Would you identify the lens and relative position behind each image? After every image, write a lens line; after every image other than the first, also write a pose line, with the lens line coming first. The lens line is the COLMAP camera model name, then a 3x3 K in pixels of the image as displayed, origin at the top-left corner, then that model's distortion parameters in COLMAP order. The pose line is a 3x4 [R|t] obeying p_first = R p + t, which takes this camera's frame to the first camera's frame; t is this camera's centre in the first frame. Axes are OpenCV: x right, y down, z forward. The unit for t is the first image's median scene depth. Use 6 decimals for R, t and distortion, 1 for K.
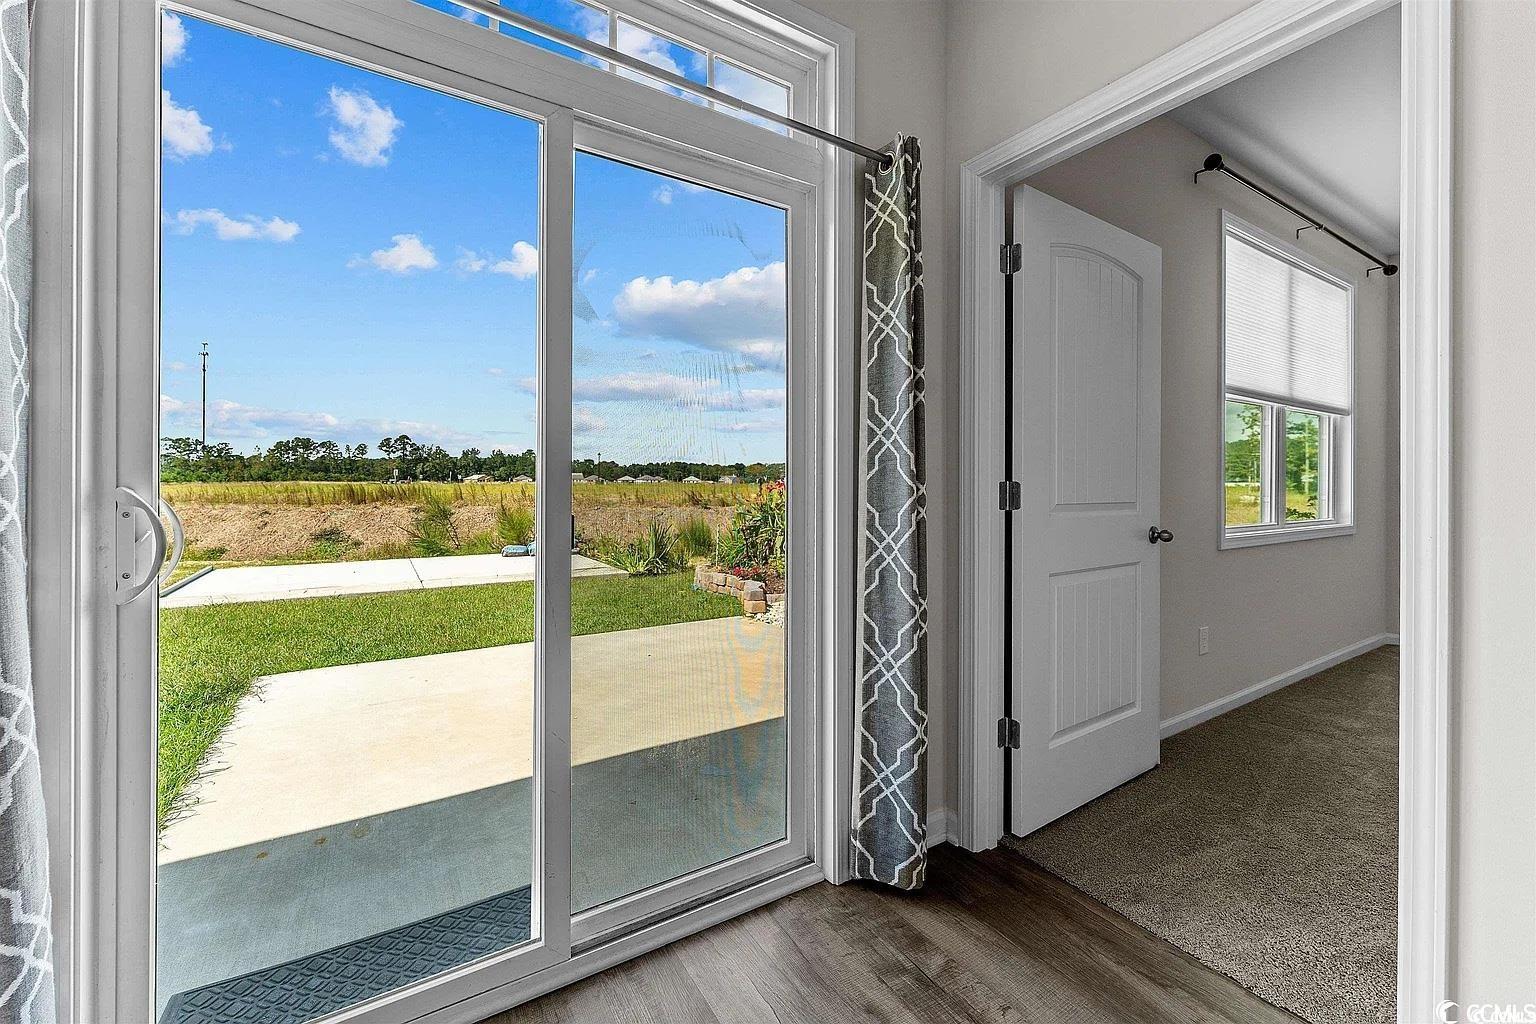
lens RADIAL K [[629.4, 0, 773.9], [0, 629.4, 486.5], [0, 0, 1]] dist [-0.000748, -0.000064]
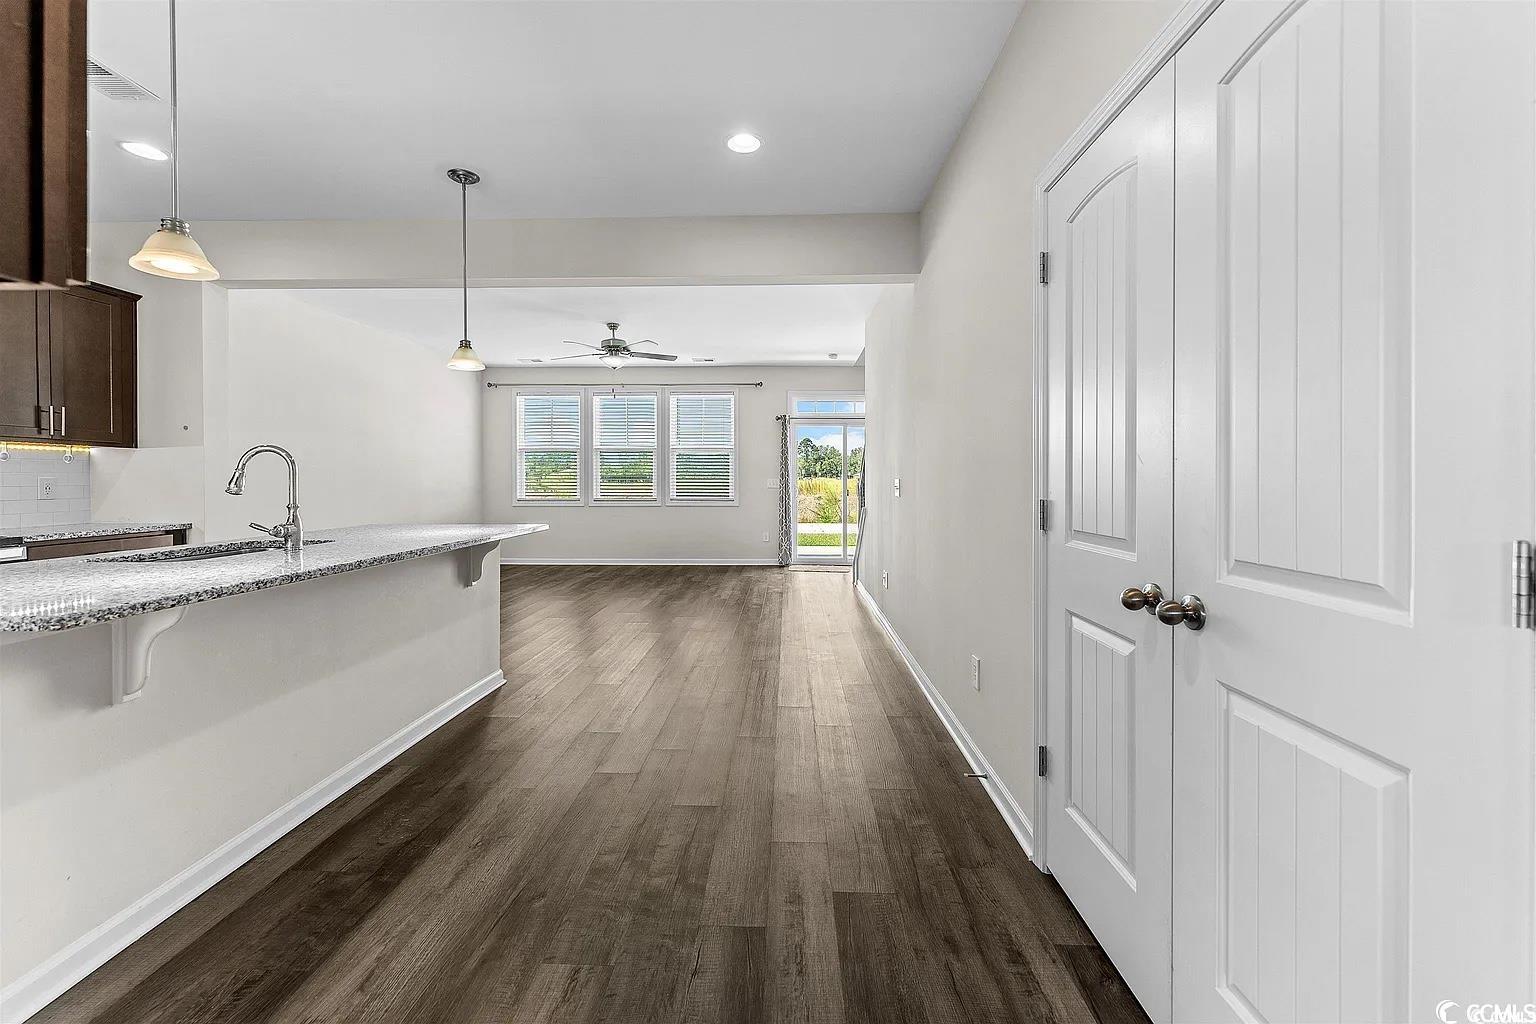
lens RADIAL K [[621.0, 0, 773.8], [0, 621.0, 480.7], [0, 0, 1]] dist [-0.001902, -0.000014]
pose [[0.833979, -0.006022, -0.551763, 1.248700], [0.006360, 0.999979, -0.001301, -0.018440], [0.551759, -0.002424, 0.834000, -2.262255]]
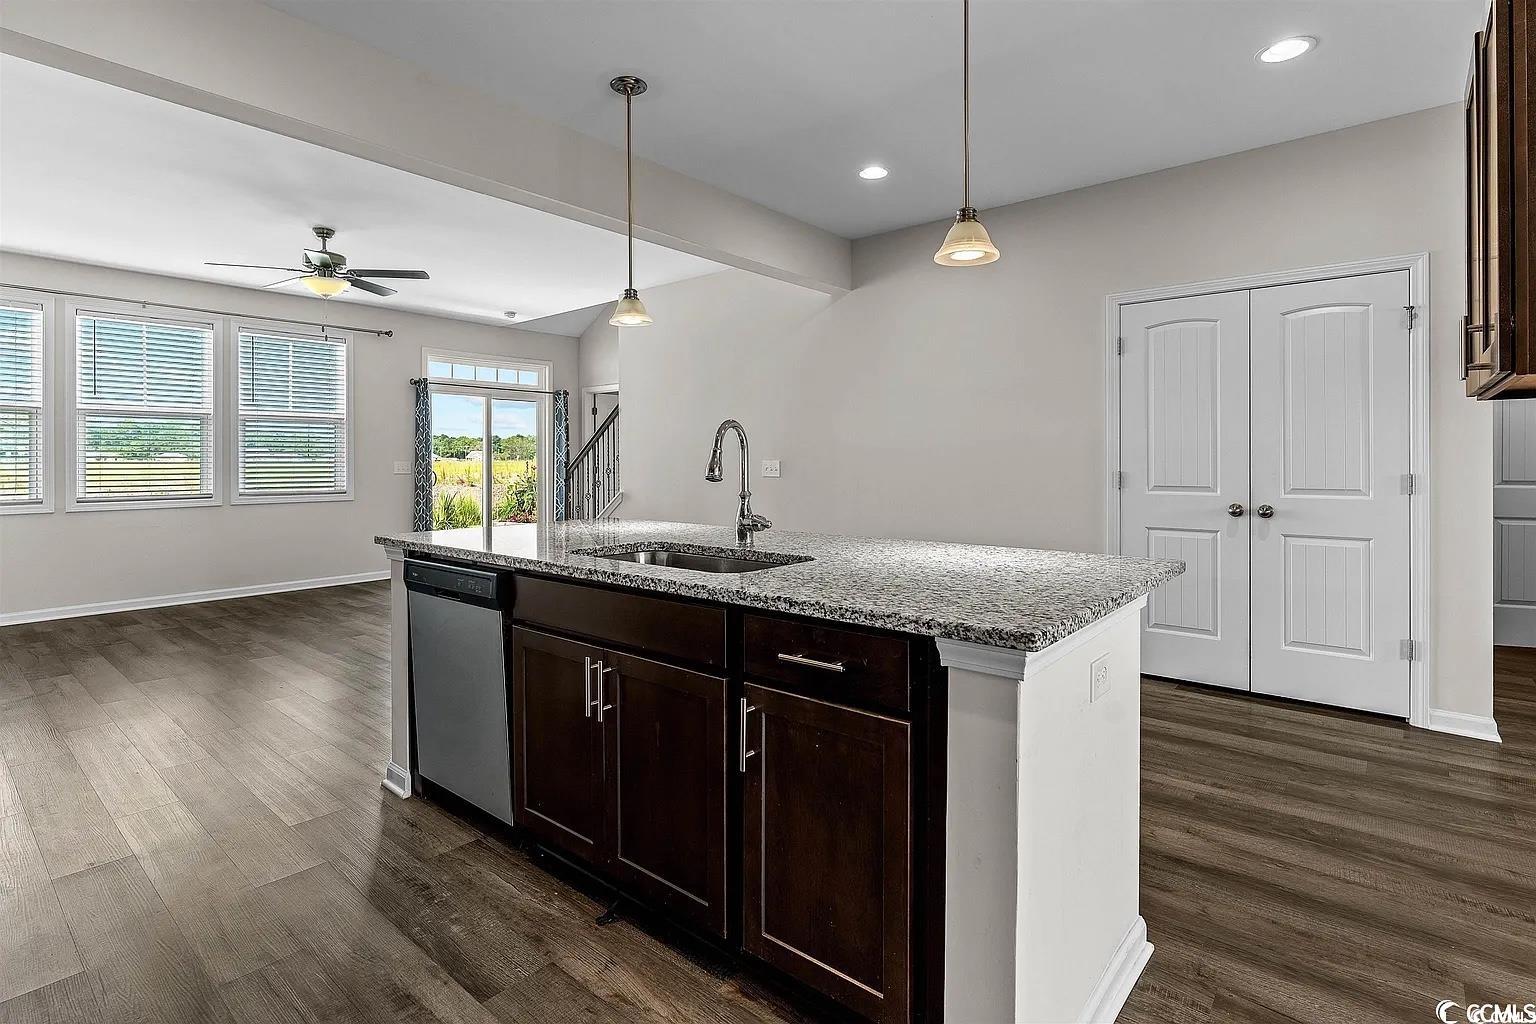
lens RADIAL K [[747.9, 0, 776.3], [0, 747.9, 453.5], [0, 0, 1]] dist [-0.009527, 0.000172]
pose [[0.952985, -0.004508, 0.302985, 0.021717], [0.008272, 0.999904, -0.011140, -0.021777], [-0.302906, 0.013122, 0.952930, -2.745488]]
